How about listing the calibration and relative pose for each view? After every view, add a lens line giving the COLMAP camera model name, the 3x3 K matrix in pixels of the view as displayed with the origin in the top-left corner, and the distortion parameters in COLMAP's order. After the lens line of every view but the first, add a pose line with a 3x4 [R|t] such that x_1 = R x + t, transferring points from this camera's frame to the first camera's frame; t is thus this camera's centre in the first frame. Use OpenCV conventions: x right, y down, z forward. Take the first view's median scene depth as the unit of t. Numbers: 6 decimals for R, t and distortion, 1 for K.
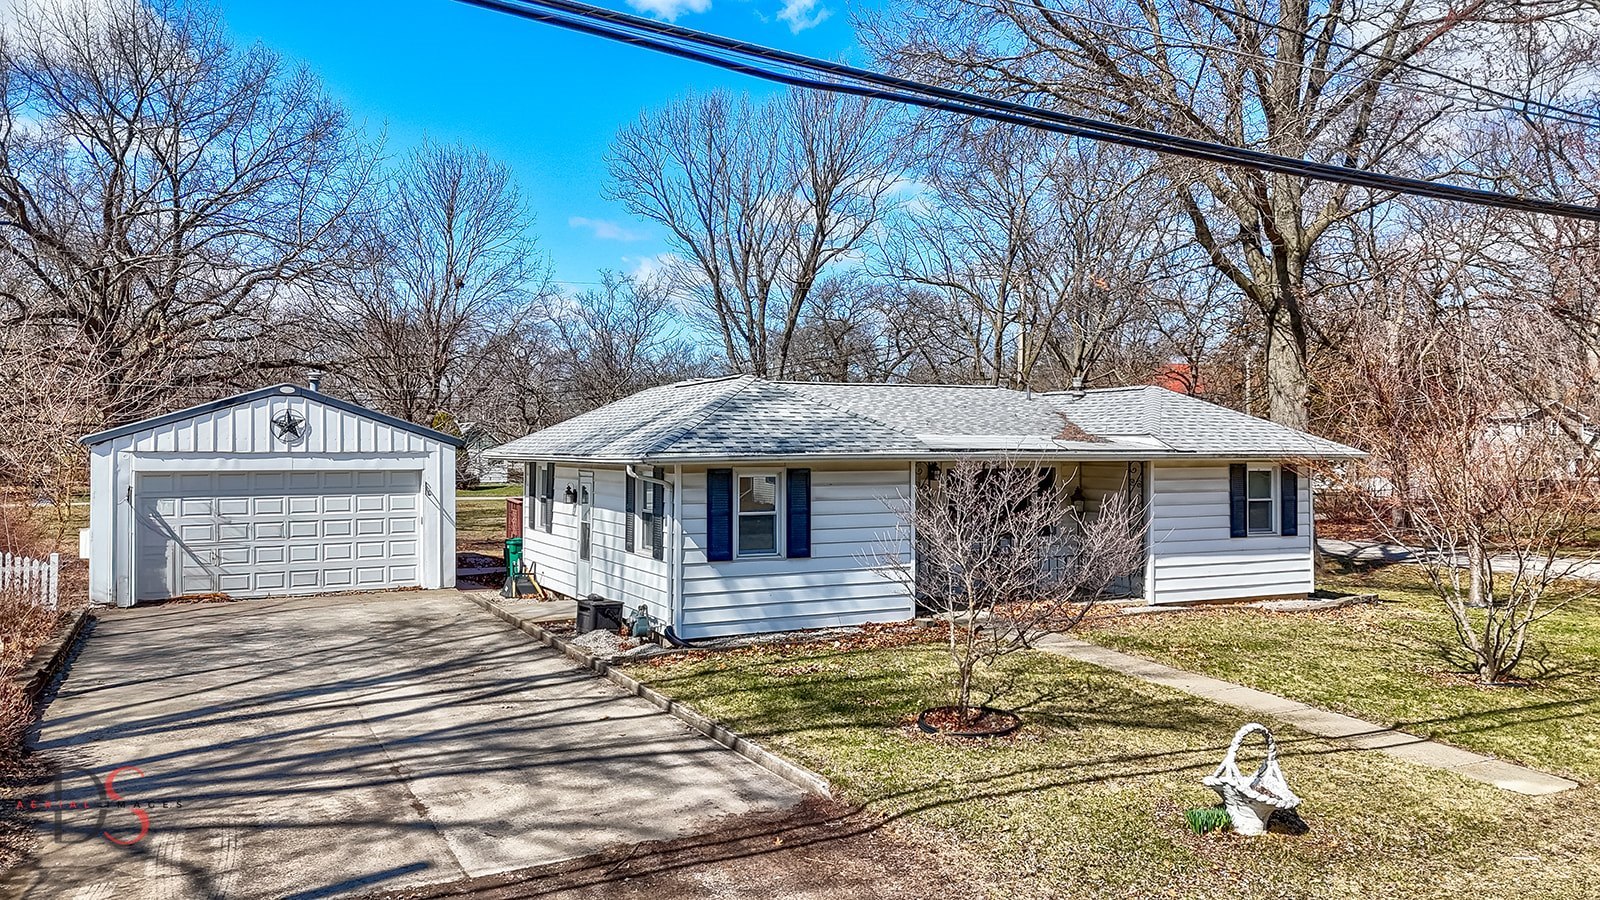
lens RADIAL K [[1164.1, 0, 807.3], [0, 1164.1, 442.9], [0, 0, 1]] dist [0.113698, -0.000149]
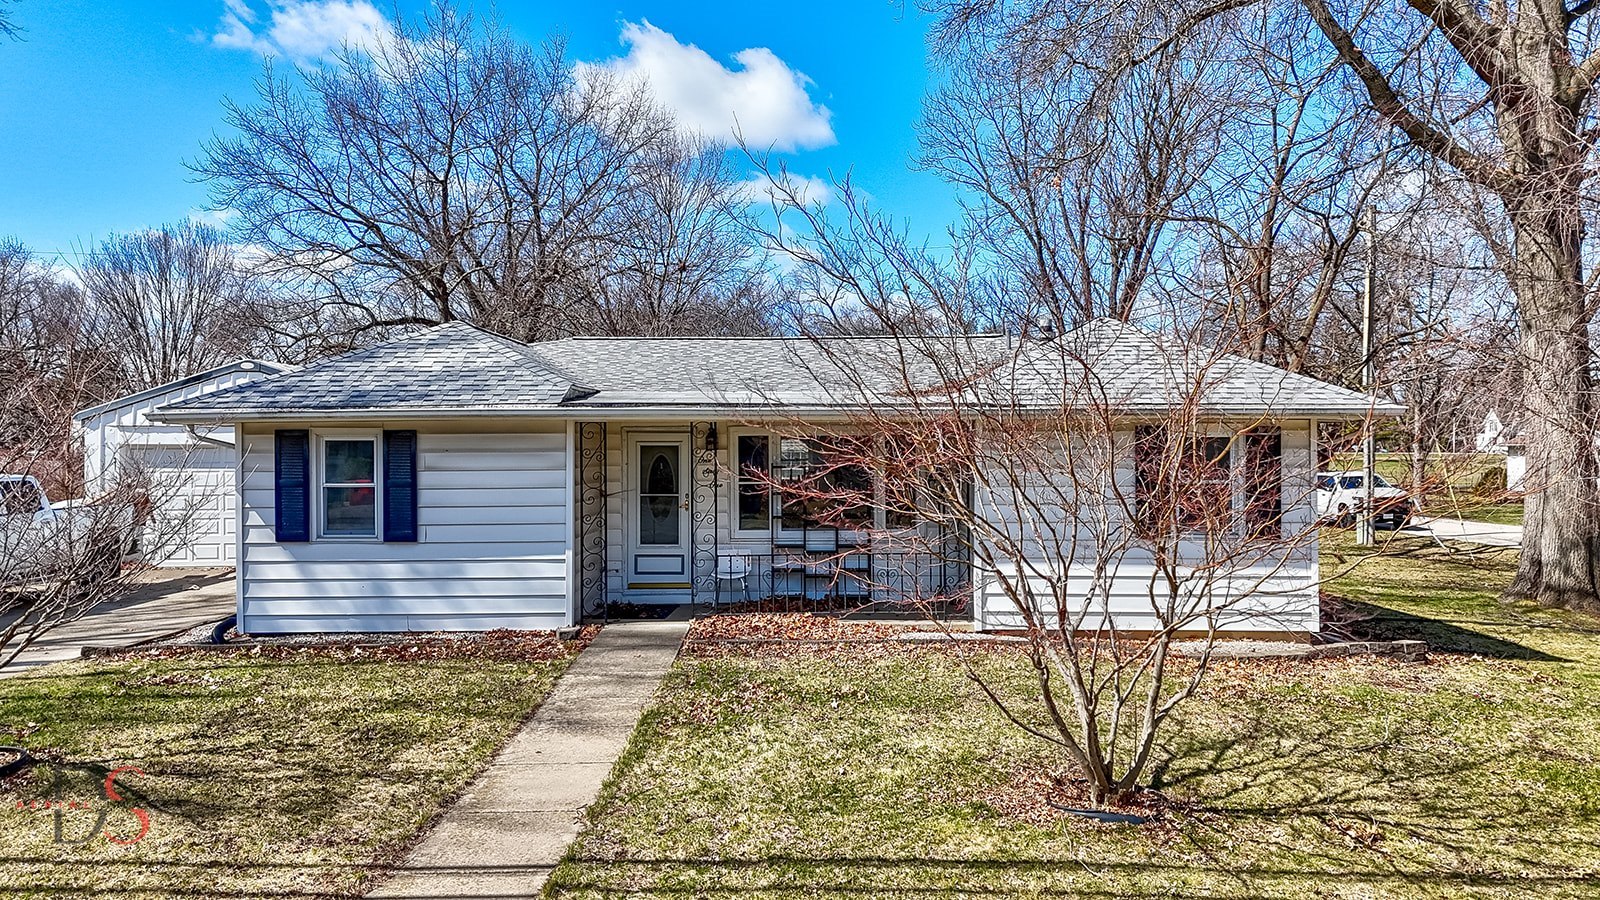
lens RADIAL K [[1172.7, 0, 800.0], [0, 1172.7, 450.0], [0, 0, 1]] dist [0.057498, 0.001672]
pose [[0.886002, -0.002638, -0.463675, 0.569530], [0.006049, 0.999964, 0.005870, 0.030491], [0.463643, -0.008006, 0.885986, 0.383623]]
